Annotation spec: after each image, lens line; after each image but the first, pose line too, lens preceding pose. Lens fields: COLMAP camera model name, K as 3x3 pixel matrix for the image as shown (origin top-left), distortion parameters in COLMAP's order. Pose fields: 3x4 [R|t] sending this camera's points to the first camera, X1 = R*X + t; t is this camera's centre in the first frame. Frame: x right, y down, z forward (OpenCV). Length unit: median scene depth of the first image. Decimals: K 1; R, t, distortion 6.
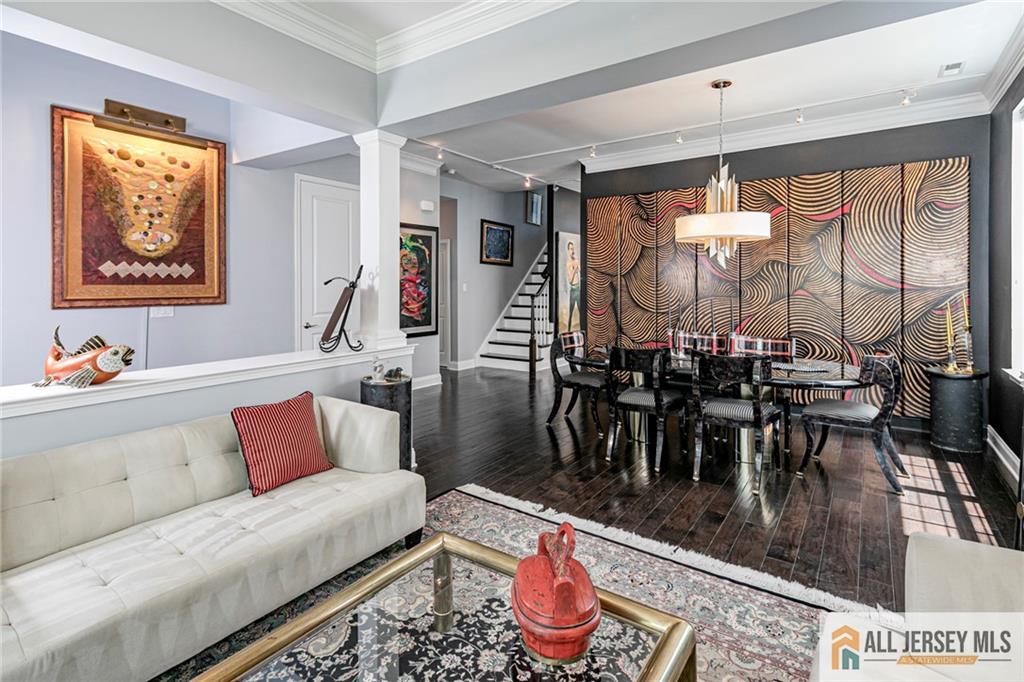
lens RADIAL K [[500.3, 0, 503.6], [0, 500.3, 280.7], [0, 0, 1]] dist [0.033388, -0.000439]
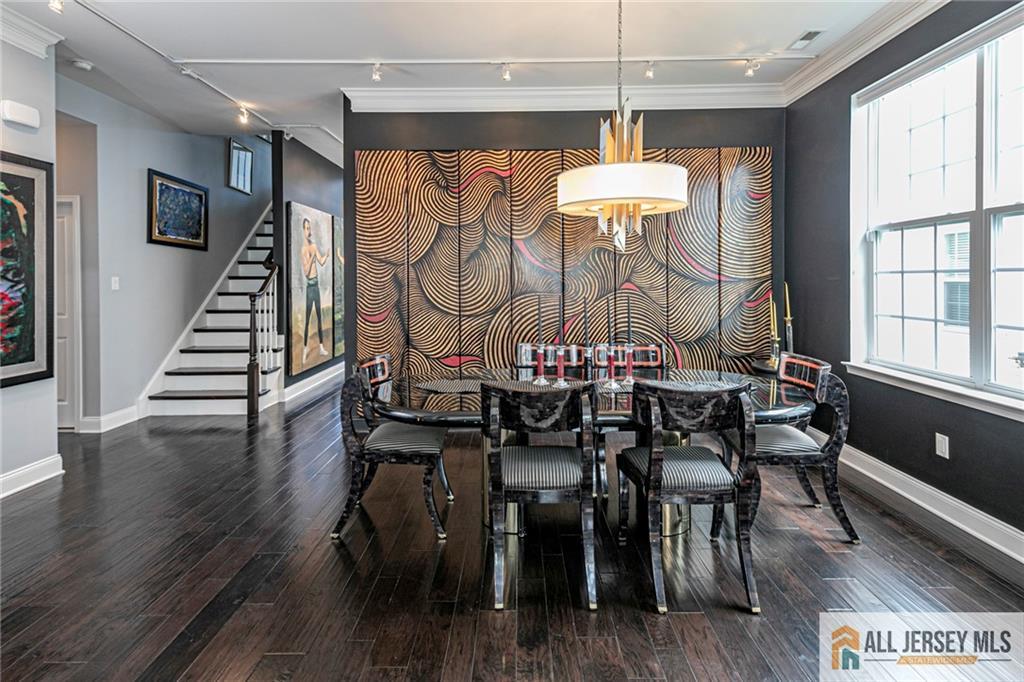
lens RADIAL K [[500.3, 0, 503.6], [0, 500.3, 280.7], [0, 0, 1]] dist [0.033388, -0.000439]
pose [[0.824485, -0.004386, 0.565867, -0.044015], [-0.001044, 0.999956, 0.009271, 0.004698], [-0.565883, -0.008235, 0.824445, 0.283530]]
